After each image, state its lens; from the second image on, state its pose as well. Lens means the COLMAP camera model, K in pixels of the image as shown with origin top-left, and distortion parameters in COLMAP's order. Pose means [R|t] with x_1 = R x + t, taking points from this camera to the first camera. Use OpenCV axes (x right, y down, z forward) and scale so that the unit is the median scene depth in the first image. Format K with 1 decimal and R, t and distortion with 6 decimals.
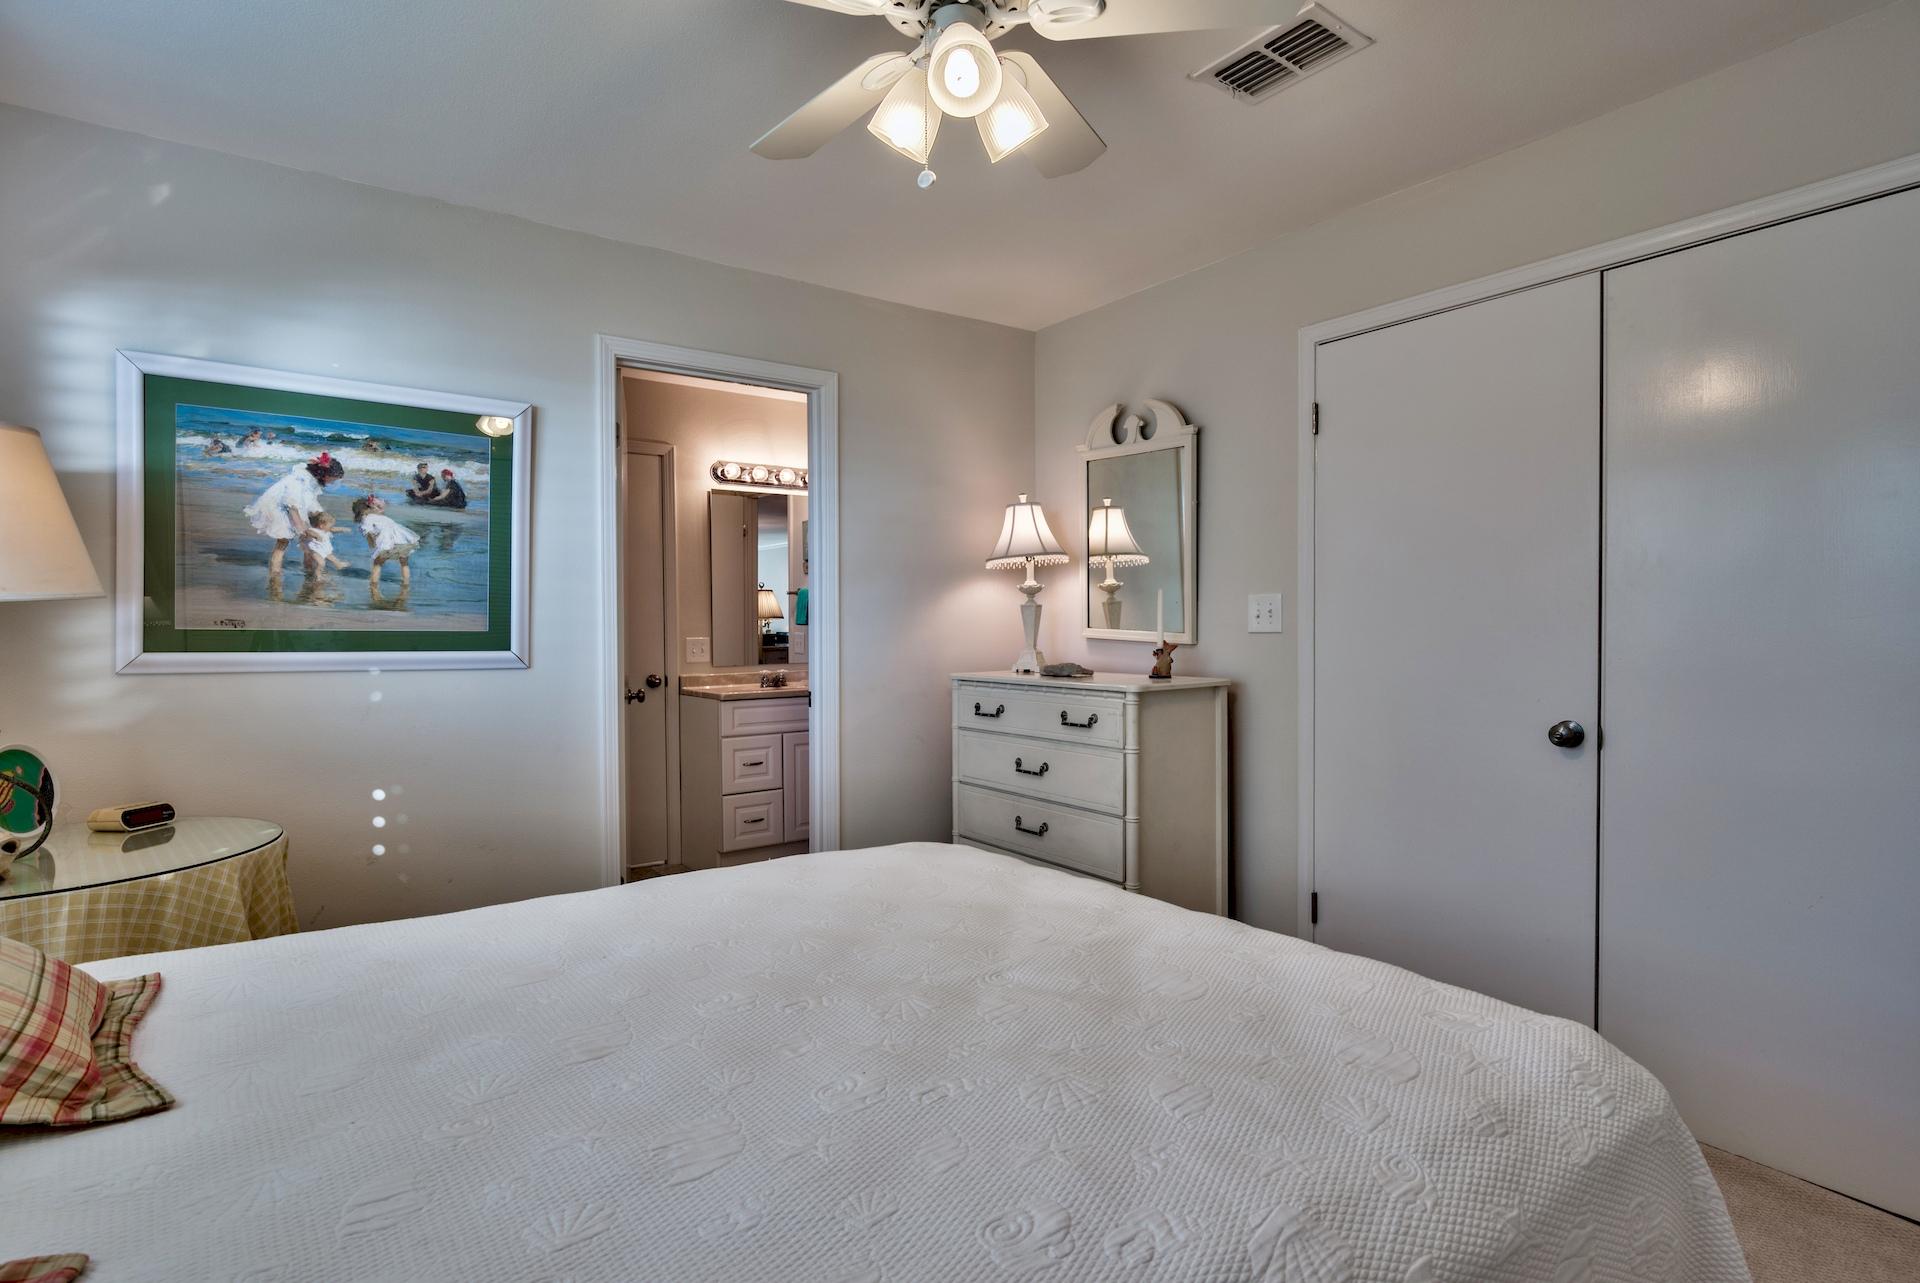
lens RADIAL K [[983.7, 0, 960.4], [0, 983.7, 631.1], [0, 0, 1]] dist [-0.006644, 0.001317]
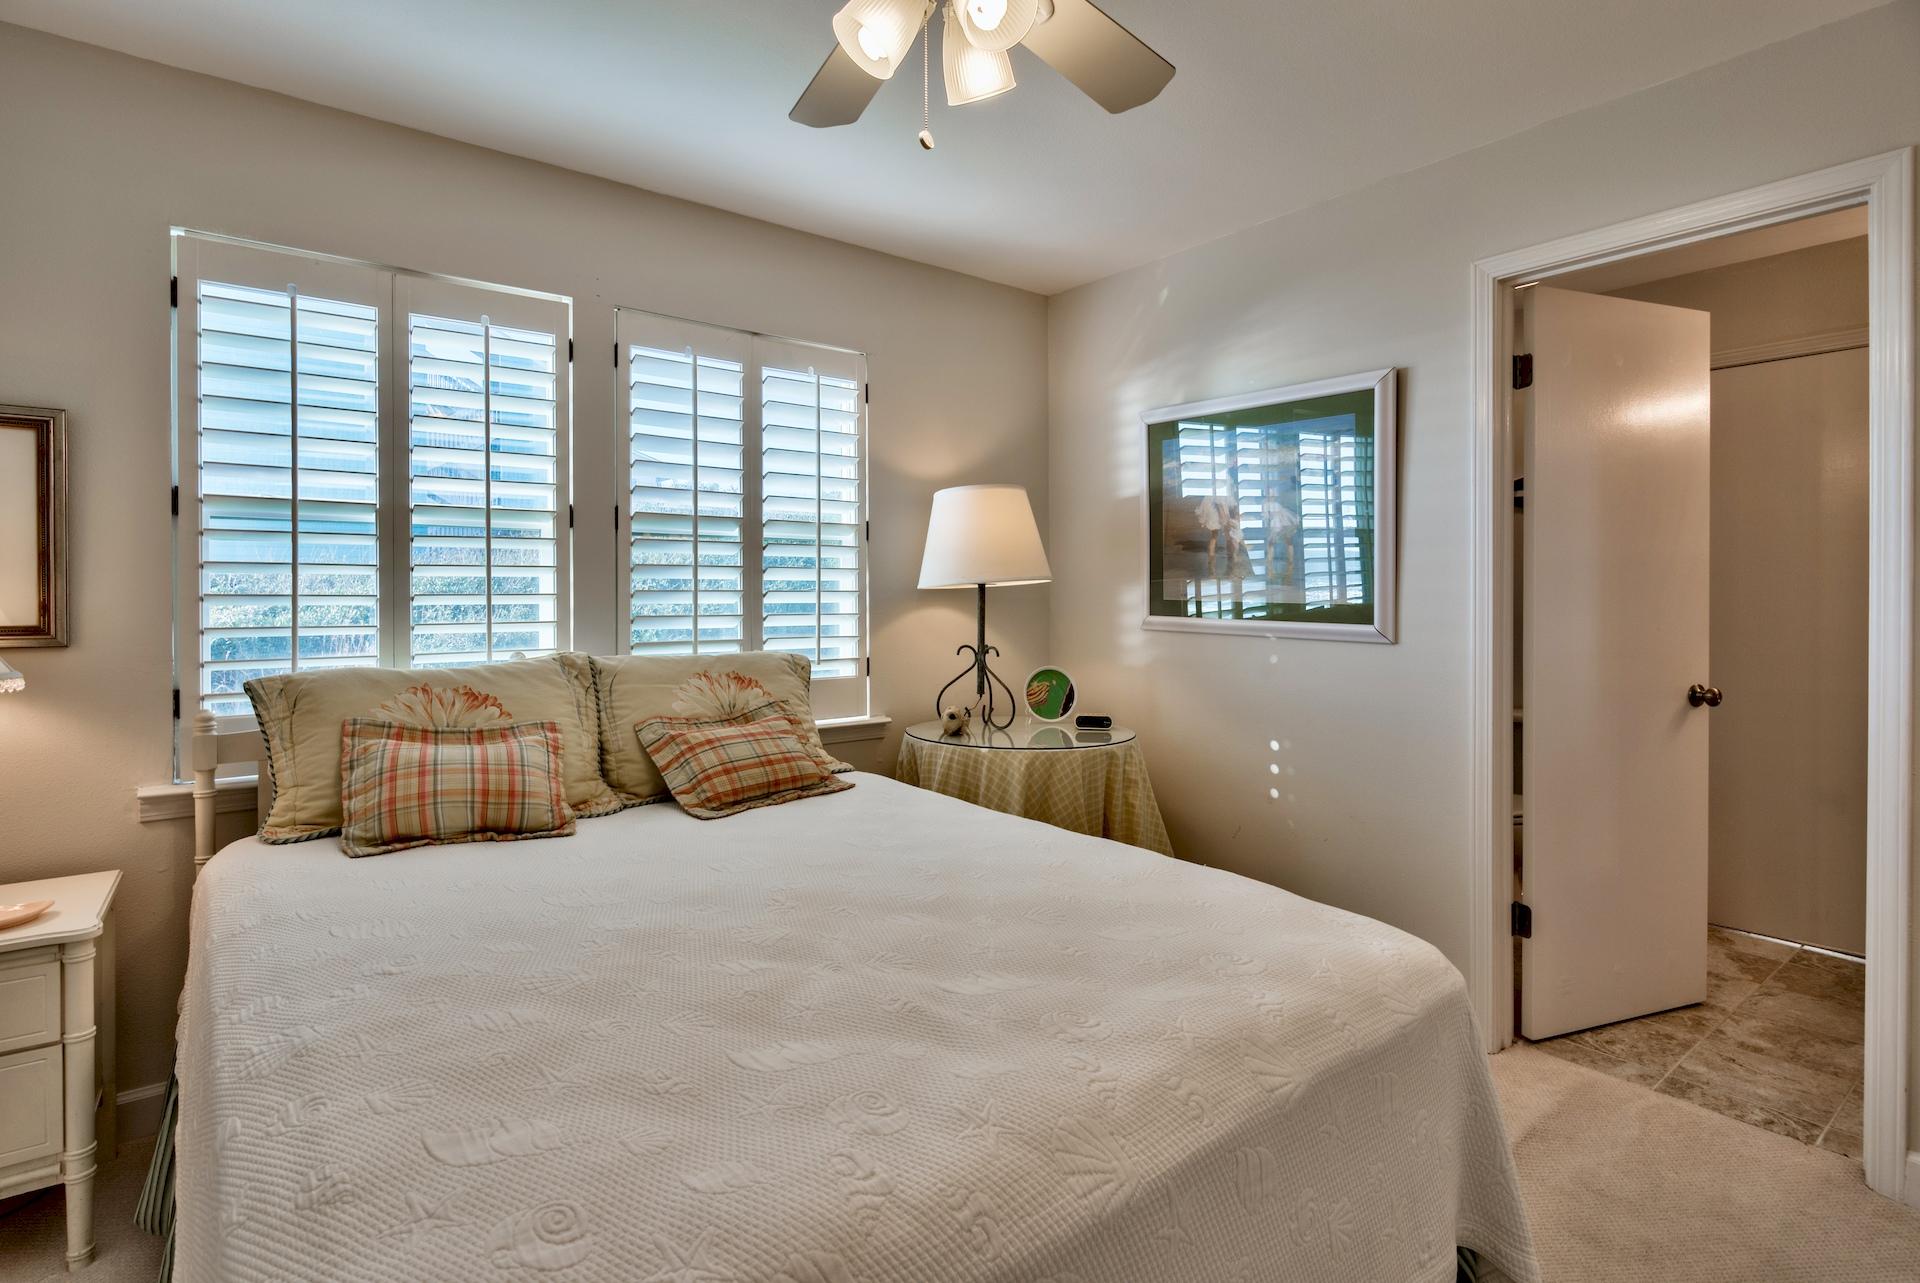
lens RADIAL K [[983.7, 0, 955.6], [0, 983.7, 596.7], [0, 0, 1]] dist [-0.006644, 0.001317]
pose [[0.010885, 0.007625, -0.999912, 0.593192], [-0.008968, 0.999931, 0.007528, -0.013615], [0.999901, 0.008885, 0.010953, 0.654619]]
